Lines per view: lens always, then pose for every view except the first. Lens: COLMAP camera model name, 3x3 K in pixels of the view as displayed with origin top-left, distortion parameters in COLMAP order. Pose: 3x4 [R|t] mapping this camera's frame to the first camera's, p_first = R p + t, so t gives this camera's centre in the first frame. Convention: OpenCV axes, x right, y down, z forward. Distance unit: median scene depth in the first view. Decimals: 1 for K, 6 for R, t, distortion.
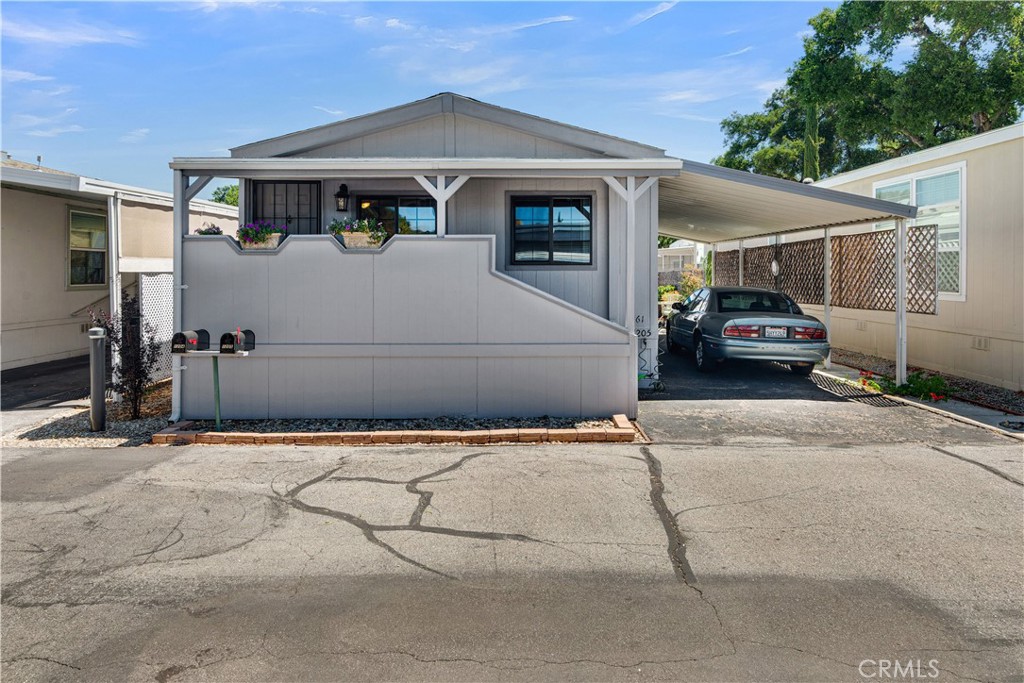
lens RADIAL K [[667.8, 0, 507.2], [0, 667.8, 267.4], [0, 0, 1]] dist [0.012657, -0.000487]
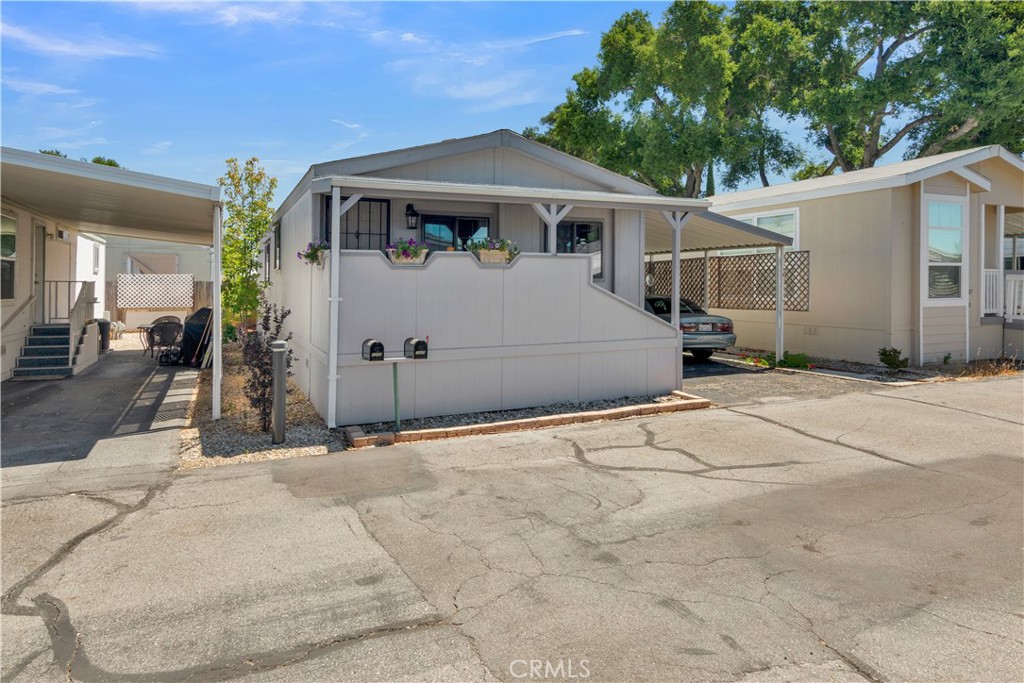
lens RADIAL K [[631.5, 0, 508.0], [0, 631.5, 289.4], [0, 0, 1]] dist [0.000374, 0.000780]
pose [[0.913252, -0.008228, 0.407311, -0.517471], [0.002230, 0.999882, 0.015198, -0.000674], [-0.407388, -0.012971, 0.913163, -0.004546]]
